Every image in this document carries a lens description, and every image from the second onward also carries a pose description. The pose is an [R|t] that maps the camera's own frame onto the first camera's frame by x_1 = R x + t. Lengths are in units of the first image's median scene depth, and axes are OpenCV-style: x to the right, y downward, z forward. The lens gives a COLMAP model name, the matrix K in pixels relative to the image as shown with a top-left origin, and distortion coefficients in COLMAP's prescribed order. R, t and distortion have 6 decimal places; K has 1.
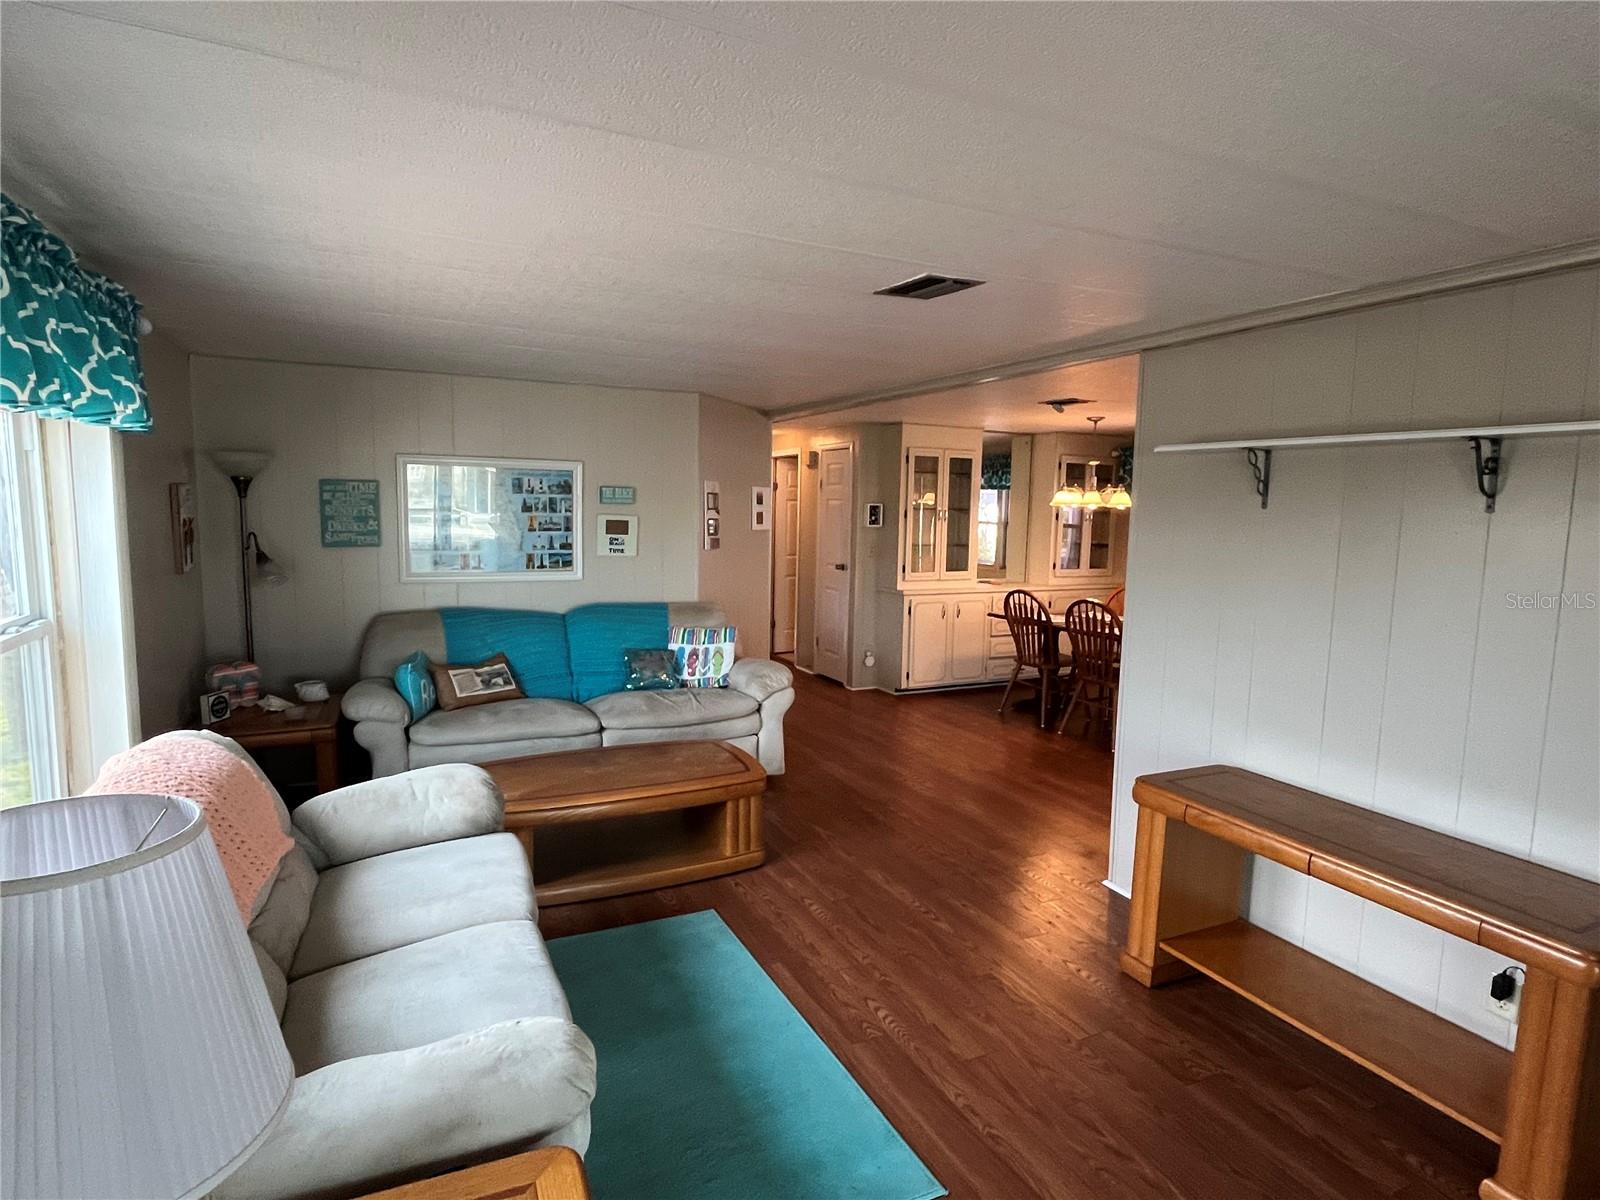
lens RADIAL K [[860.2, 0, 788.2], [0, 860.2, 600.5], [0, 0, 1]] dist [-0.003543, 0.000897]
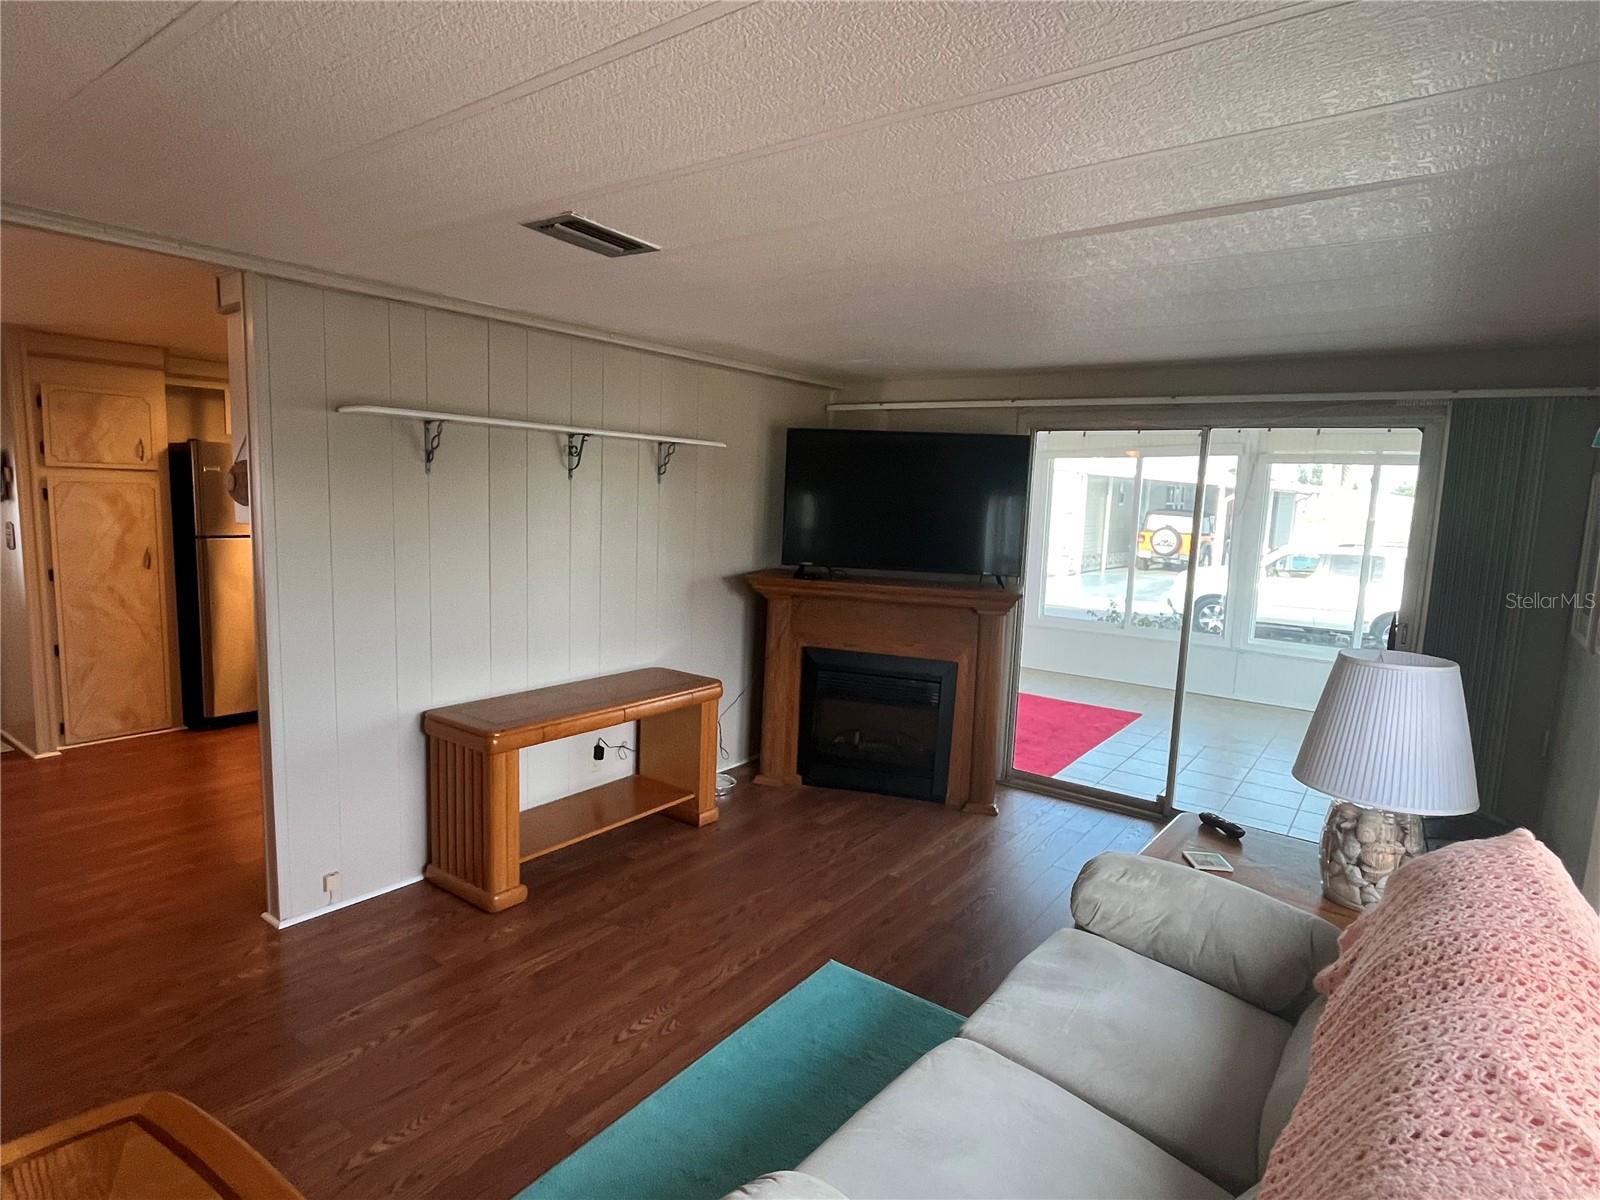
lens RADIAL K [[860.2, 0, 798.1], [0, 860.2, 595.8], [0, 0, 1]] dist [-0.003543, 0.000897]
pose [[-0.469146, -0.147311, 0.870748, -0.388412], [0.052149, 0.979648, 0.193832, -0.084033], [-0.881580, 0.136344, -0.451915, 0.646433]]
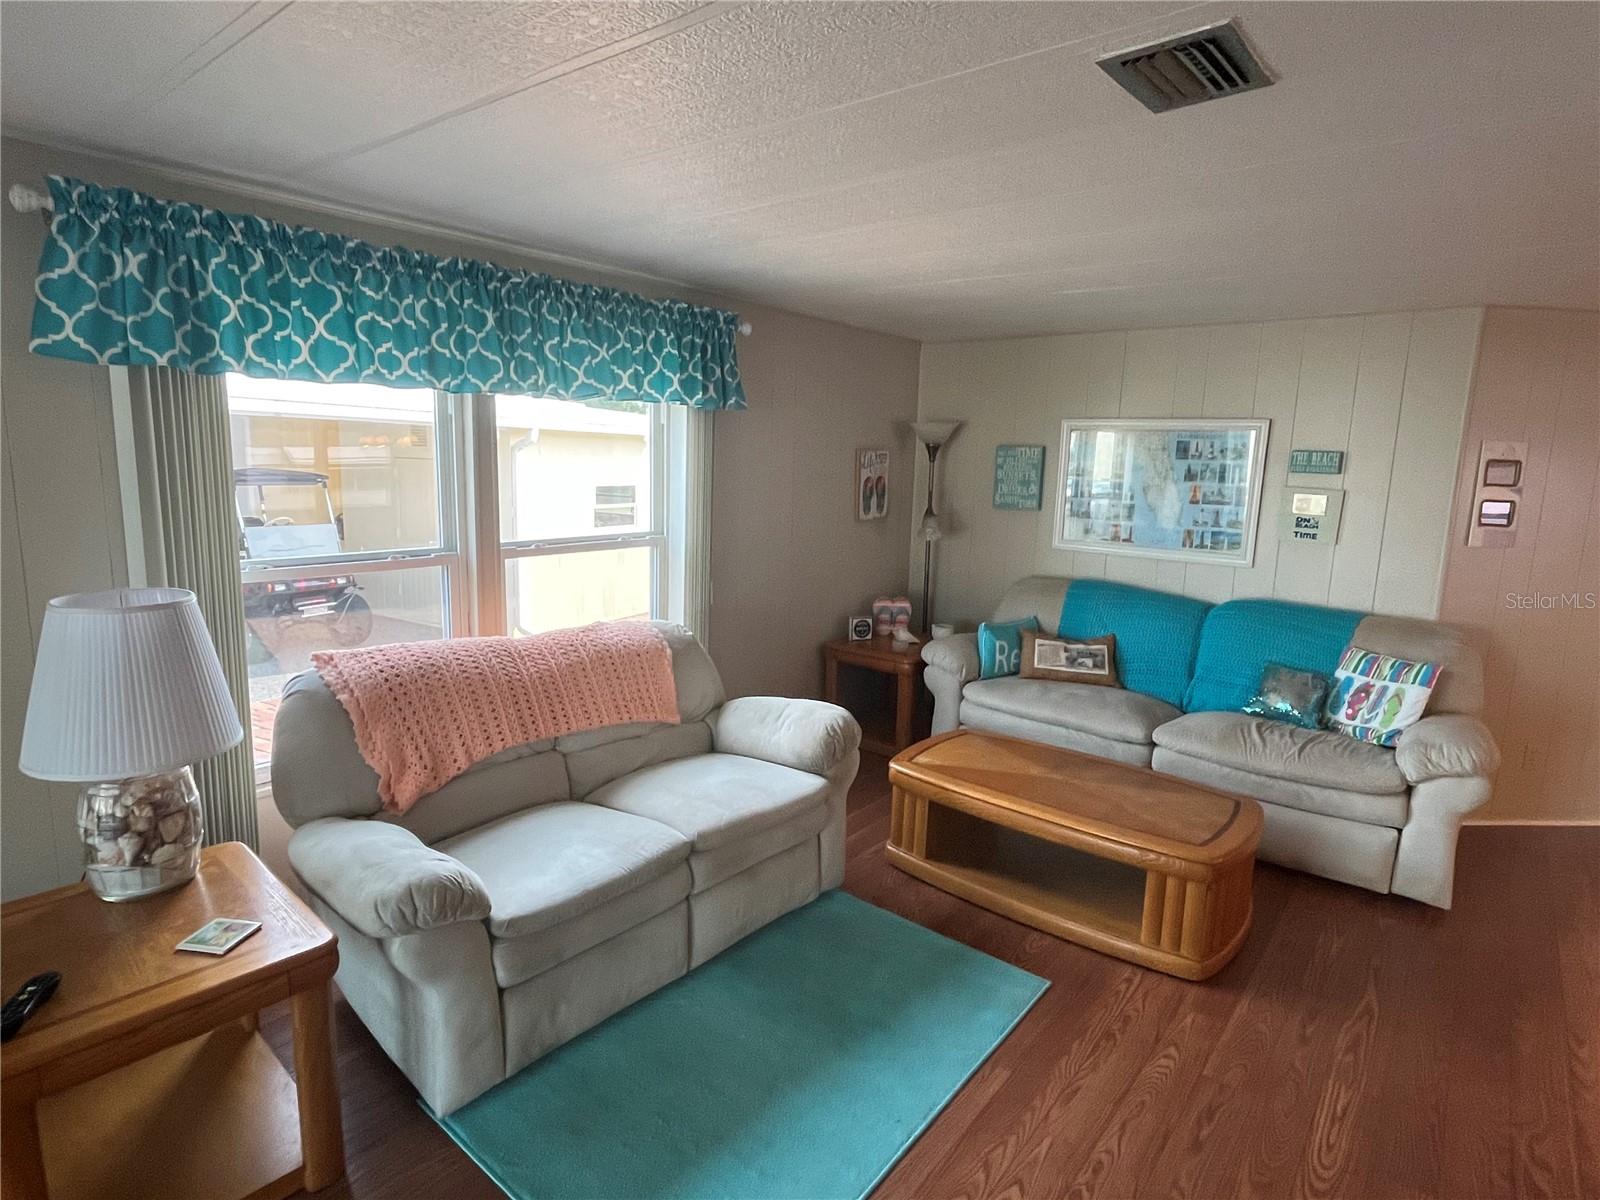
lens RADIAL K [[860.2, 0, 789.7], [0, 860.2, 594.8], [0, 0, 1]] dist [-0.003543, 0.000897]
pose [[0.424777, 0.140683, -0.894300, 0.309590], [-0.122276, 0.987715, 0.097299, -0.025545], [0.897002, 0.068021, 0.436761, 0.277298]]
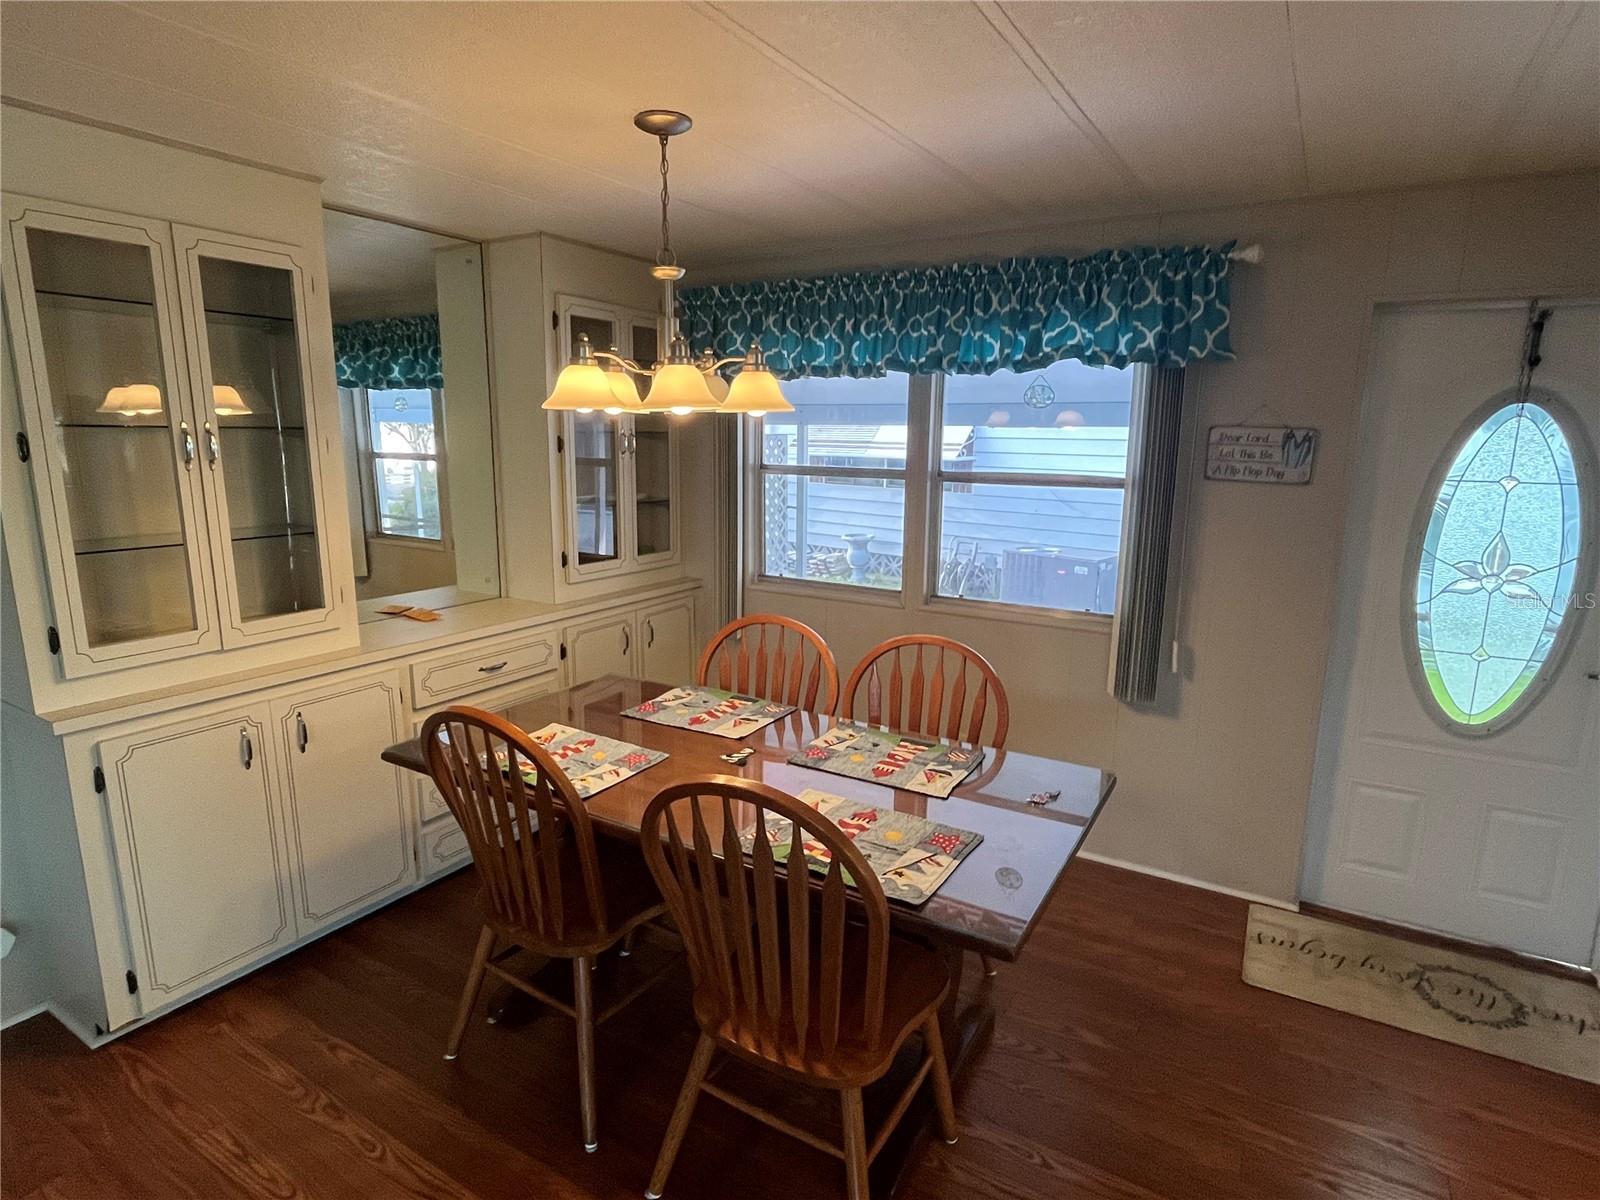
lens RADIAL K [[860.2, 0, 792.6], [0, 860.2, 601.7], [0, 0, 1]] dist [-0.003543, 0.000897]
pose [[0.838281, -0.114069, 0.533174, 0.269758], [0.066088, 0.991918, 0.108307, -0.091124], [-0.541219, -0.055555, 0.839044, 0.895656]]
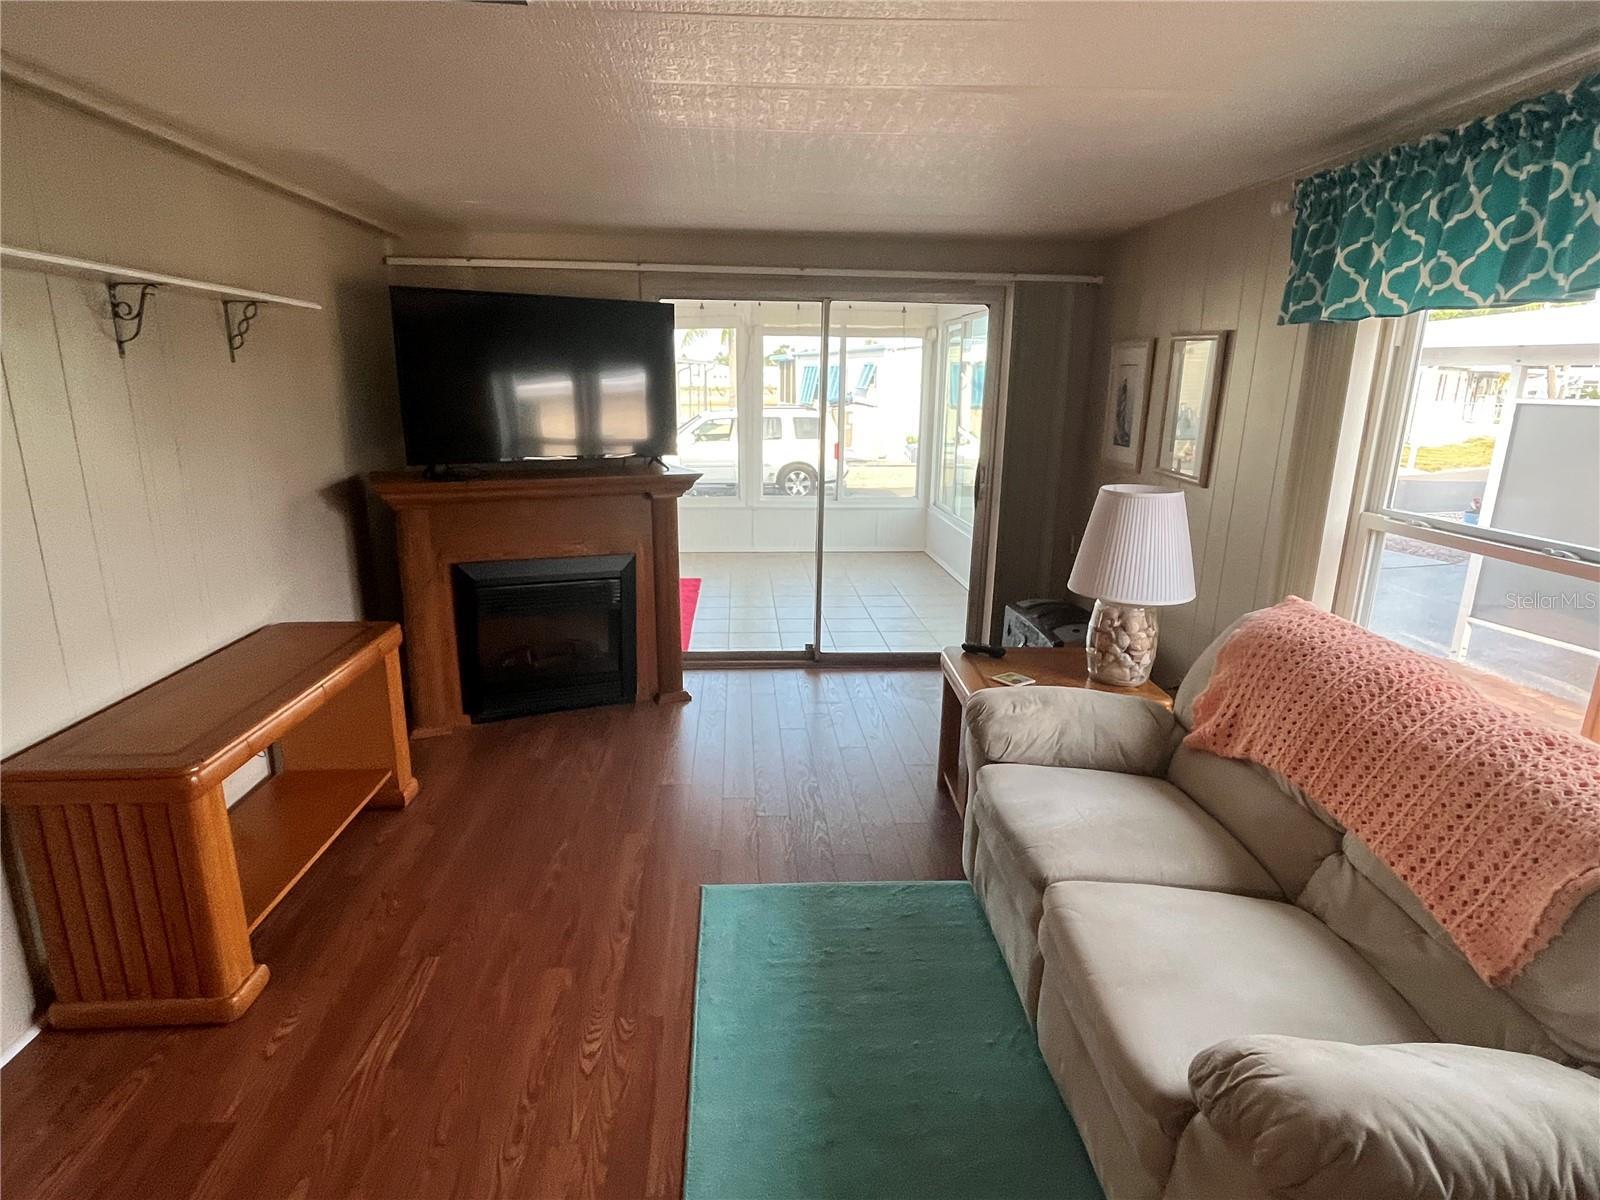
lens RADIAL K [[860.2, 0, 789.1], [0, 860.2, 599.2], [0, 0, 1]] dist [-0.003543, 0.000897]
pose [[-0.925993, -0.123364, 0.356816, -0.148867], [0.011711, 0.935268, 0.353747, -0.086956], [-0.377358, 0.331746, -0.864607, 0.784100]]
